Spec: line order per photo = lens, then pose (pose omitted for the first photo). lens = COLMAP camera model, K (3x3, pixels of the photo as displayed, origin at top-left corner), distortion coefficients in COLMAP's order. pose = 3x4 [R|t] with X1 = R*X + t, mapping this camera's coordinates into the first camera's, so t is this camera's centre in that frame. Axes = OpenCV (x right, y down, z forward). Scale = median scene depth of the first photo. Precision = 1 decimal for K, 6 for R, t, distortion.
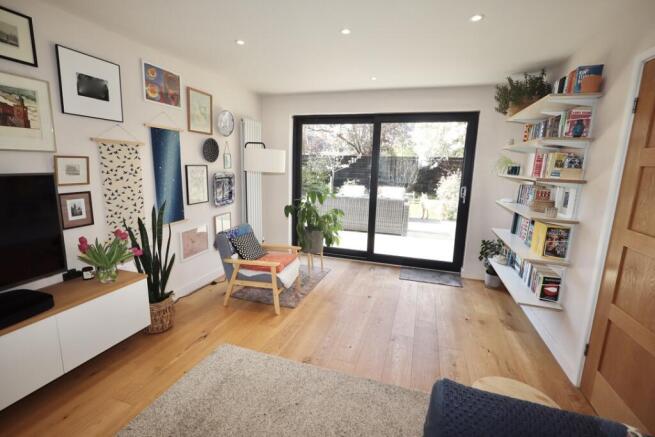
lens RADIAL K [[306.4, 0, 318.5], [0, 306.4, 216.8], [0, 0, 1]] dist [0.002171, 0.000508]
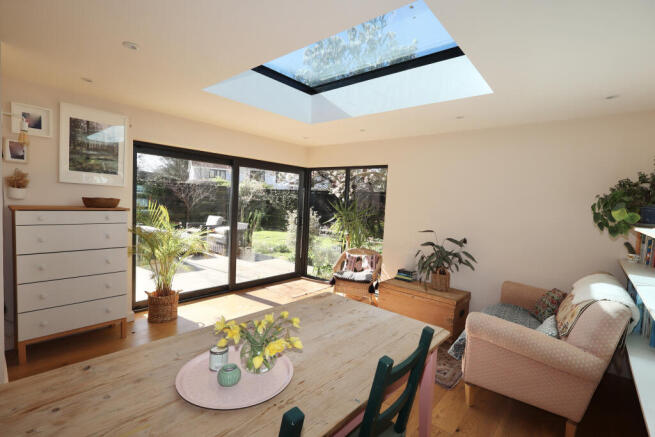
lens RADIAL K [[306.4, 0, 318.5], [0, 306.4, 216.8], [0, 0, 1]] dist [0.002171, 0.000508]
pose [[0.380146, -0.047132, 0.923725, -0.759377], [0.144118, 0.989521, -0.008820, -0.065513], [-0.913630, 0.136478, 0.382955, 0.303770]]
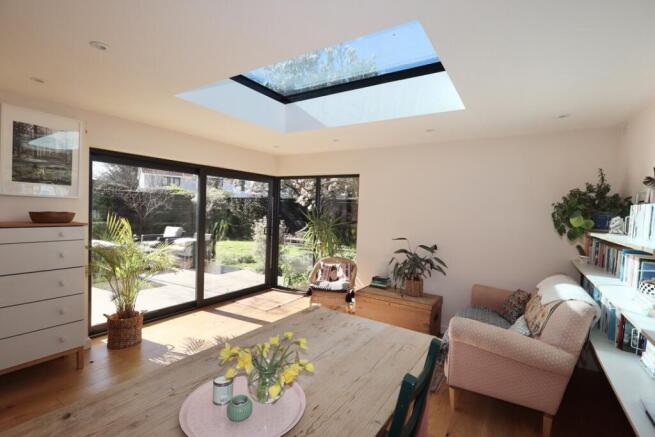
lens RADIAL K [[306.4, 0, 318.5], [0, 306.4, 216.8], [0, 0, 1]] dist [0.002171, 0.000508]
pose [[0.250598, -0.031978, 0.967563, -0.766953], [0.163932, 0.986422, -0.009857, -0.083658], [-0.954110, 0.161085, 0.252438, 0.355670]]
